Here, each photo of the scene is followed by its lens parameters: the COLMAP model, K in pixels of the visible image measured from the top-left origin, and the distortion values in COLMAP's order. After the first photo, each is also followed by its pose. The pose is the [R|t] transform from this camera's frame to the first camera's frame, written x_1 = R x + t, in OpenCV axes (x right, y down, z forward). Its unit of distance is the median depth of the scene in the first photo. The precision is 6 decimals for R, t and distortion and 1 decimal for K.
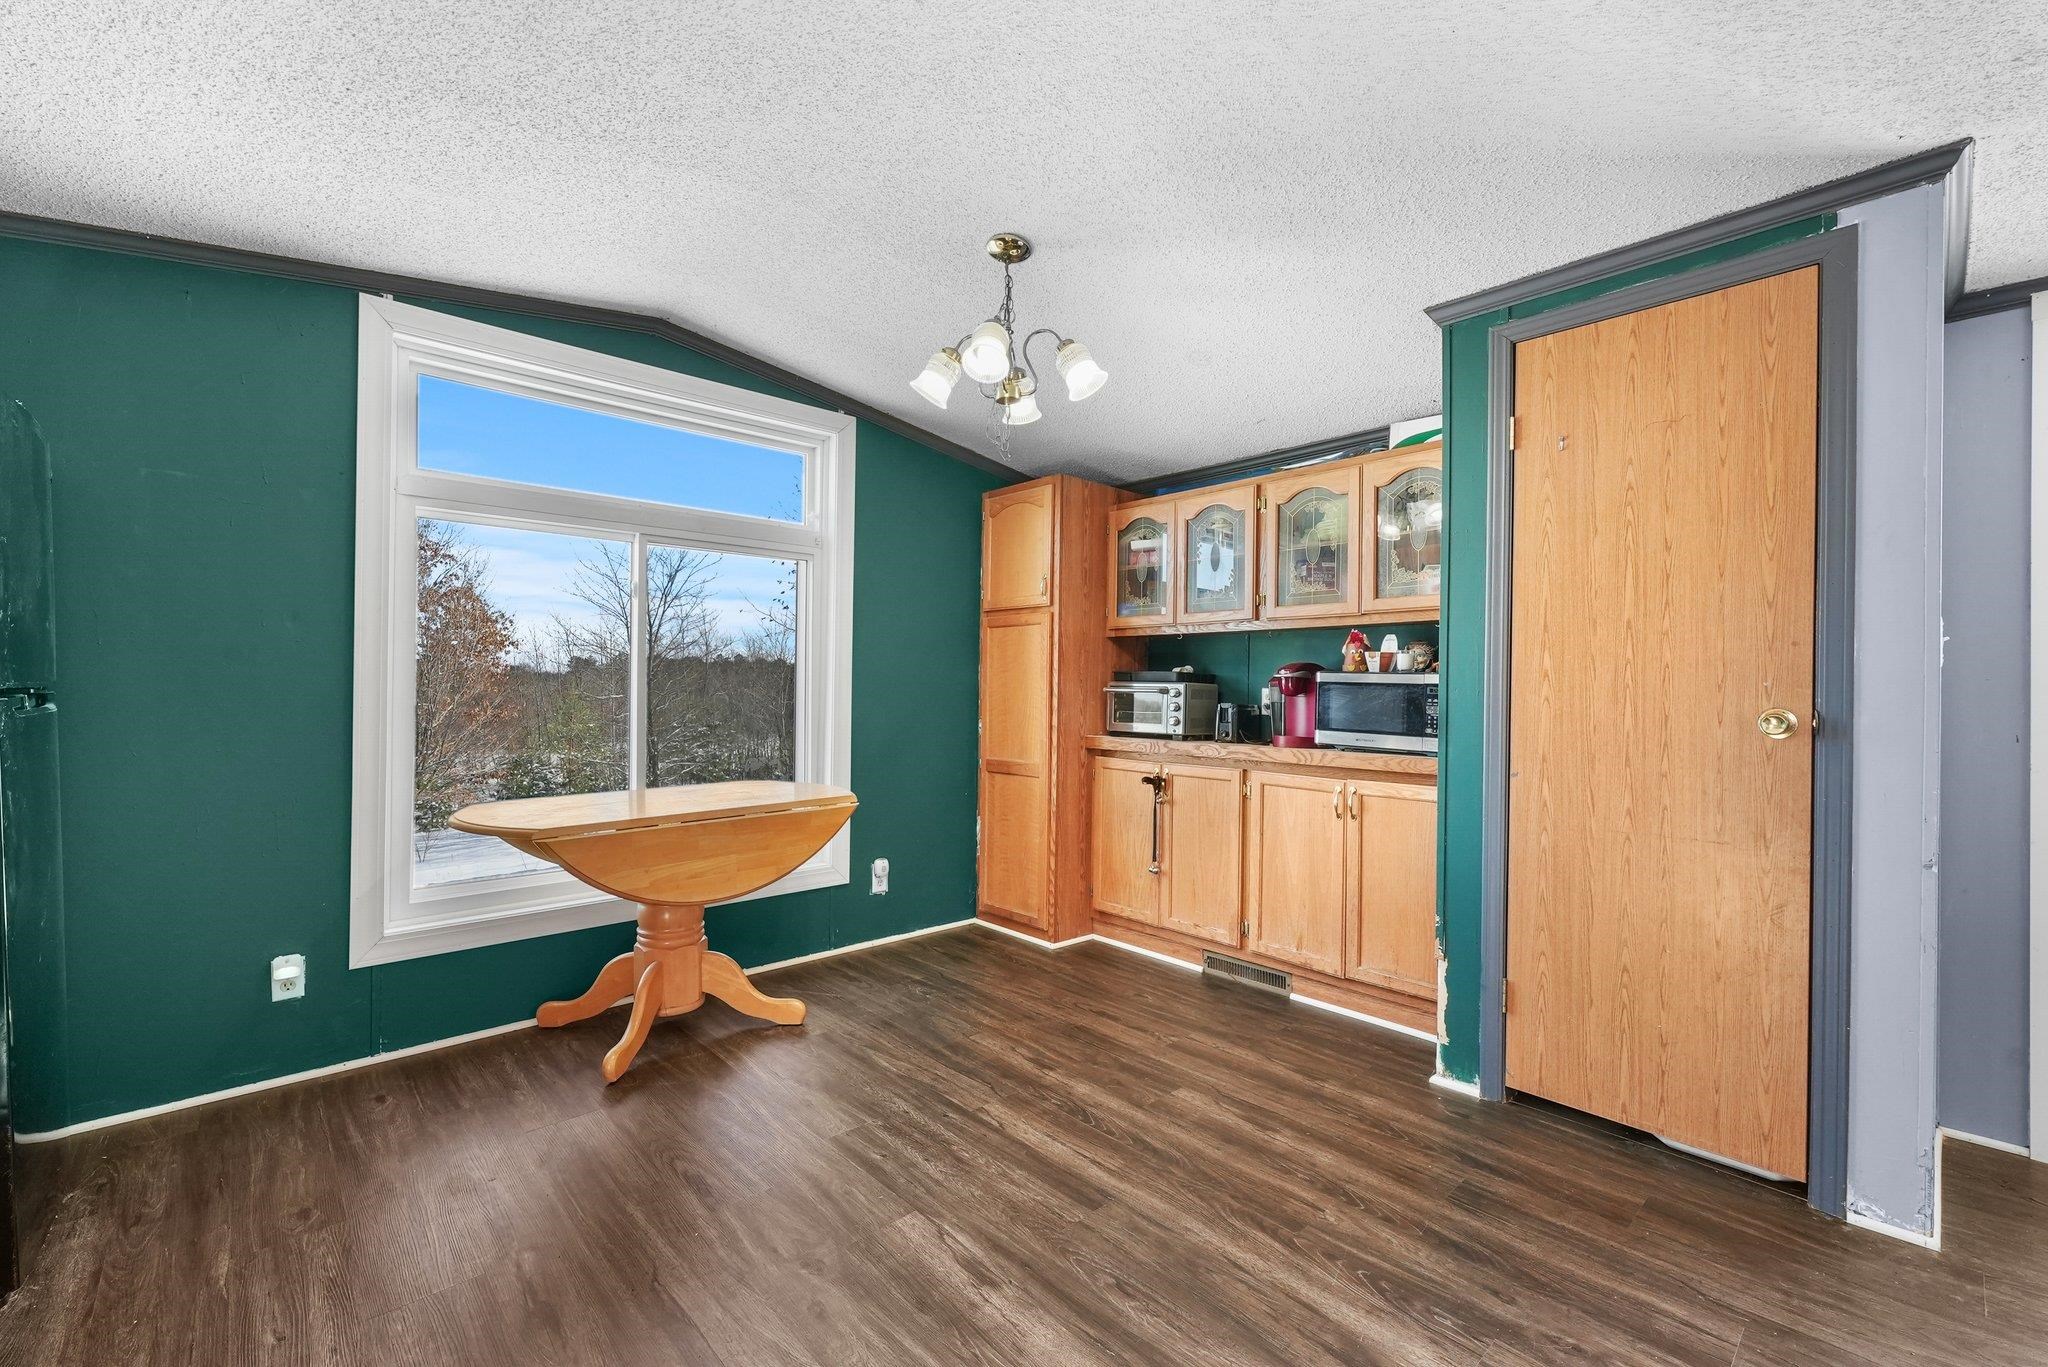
lens RADIAL K [[870.4, 0, 1026.4], [0, 870.4, 684.4], [0, 0, 1]] dist [0.000365, -0.000056]
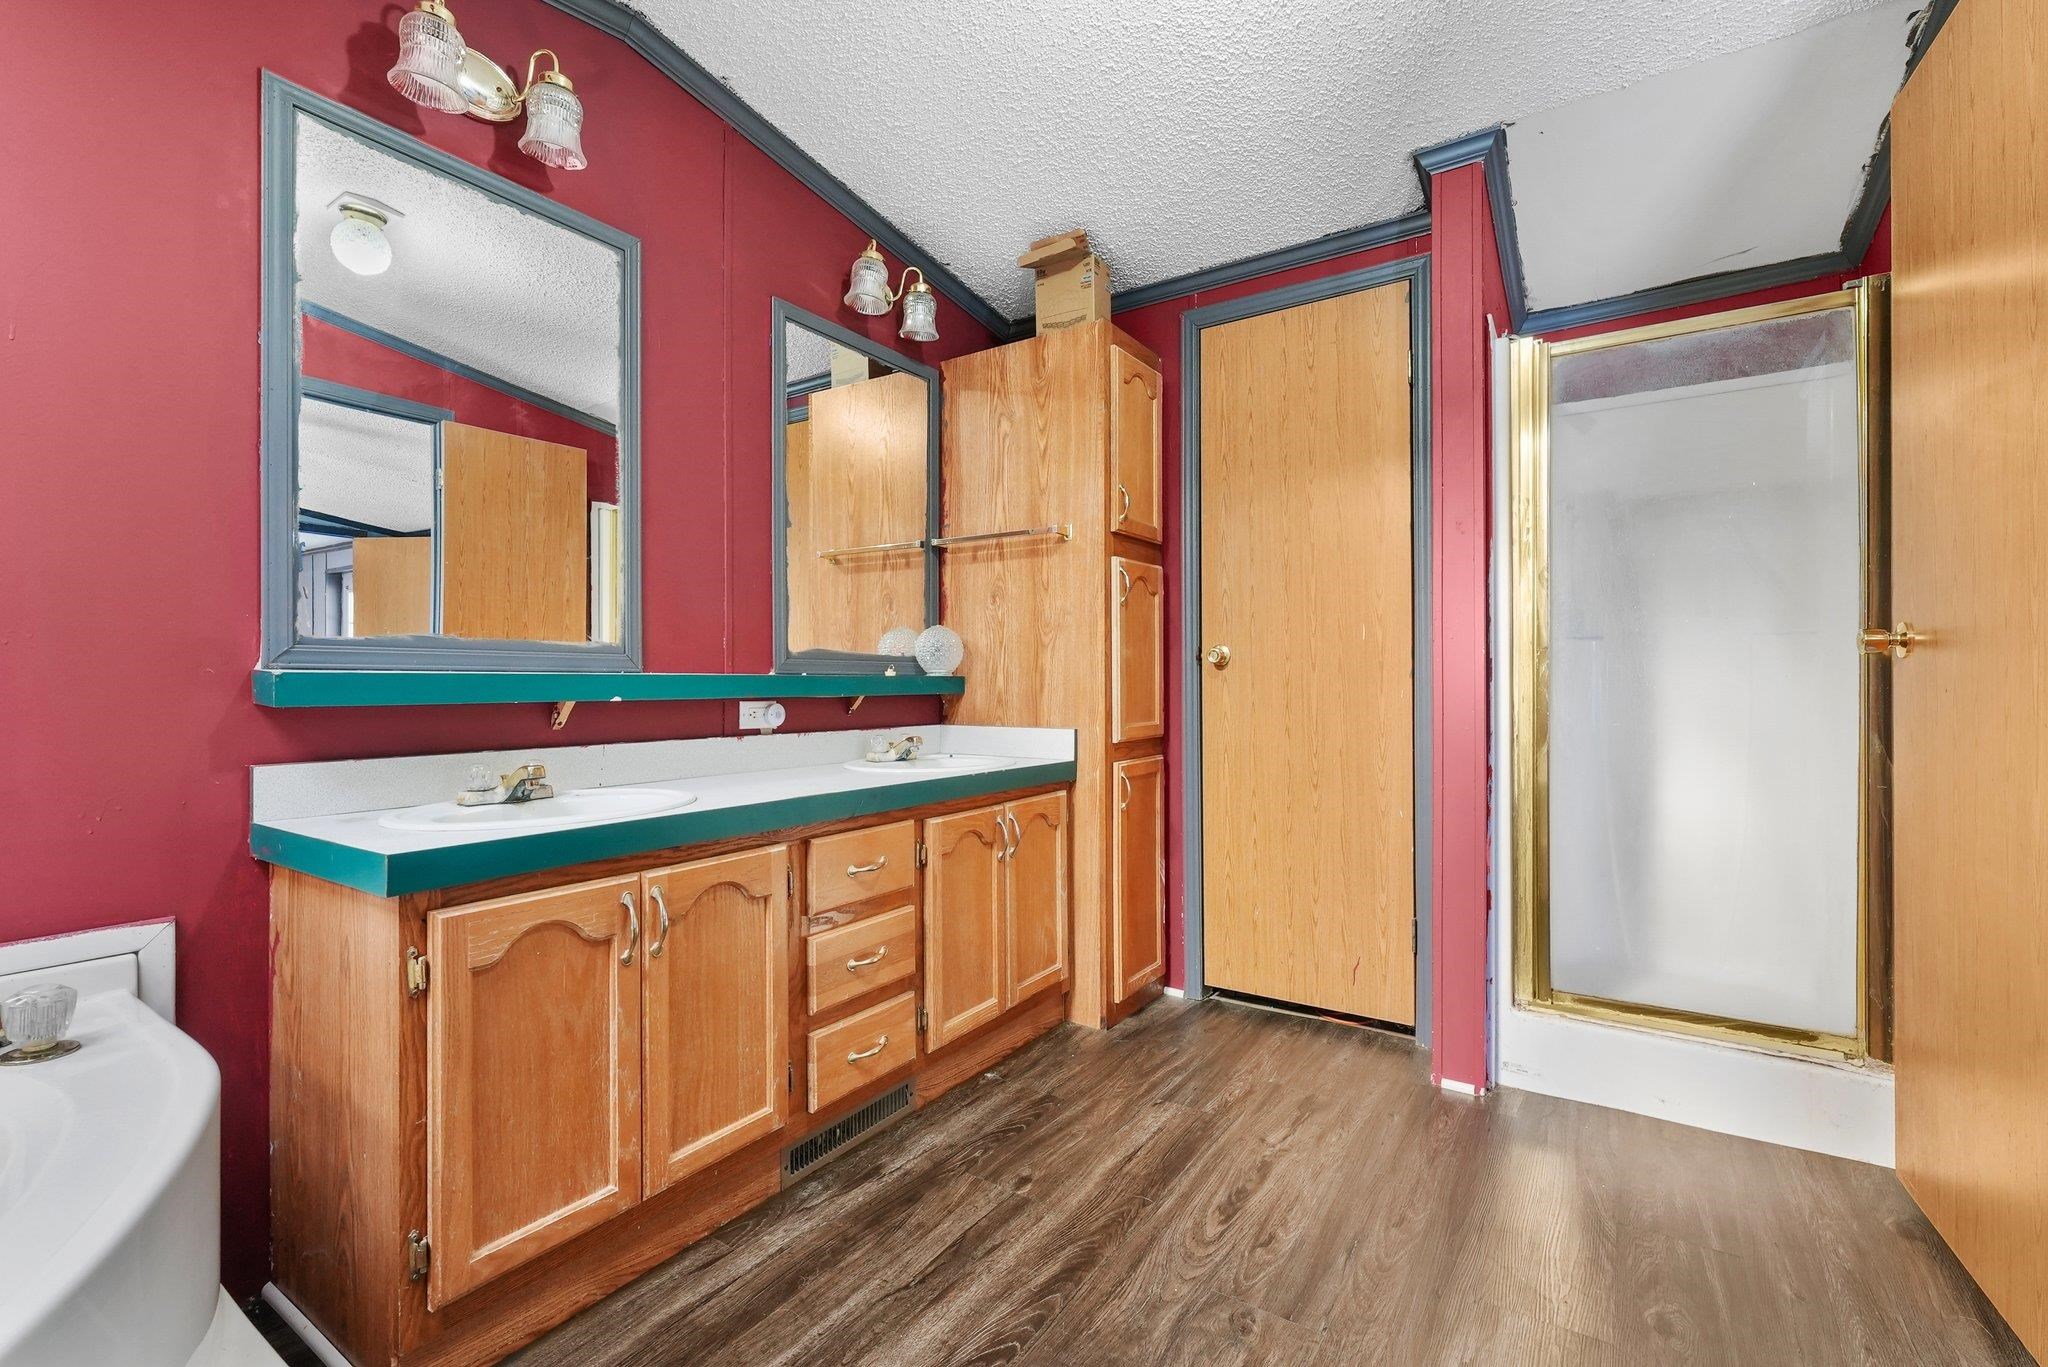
lens RADIAL K [[870.4, 0, 1025.4], [0, 870.4, 687.6], [0, 0, 1]] dist [0.000365, -0.000056]
pose [[-0.228203, -0.007189, 0.973587, -0.822258], [0.001116, 0.999970, 0.007645, 0.002701], [-0.973613, 0.002831, -0.228188, 1.131222]]
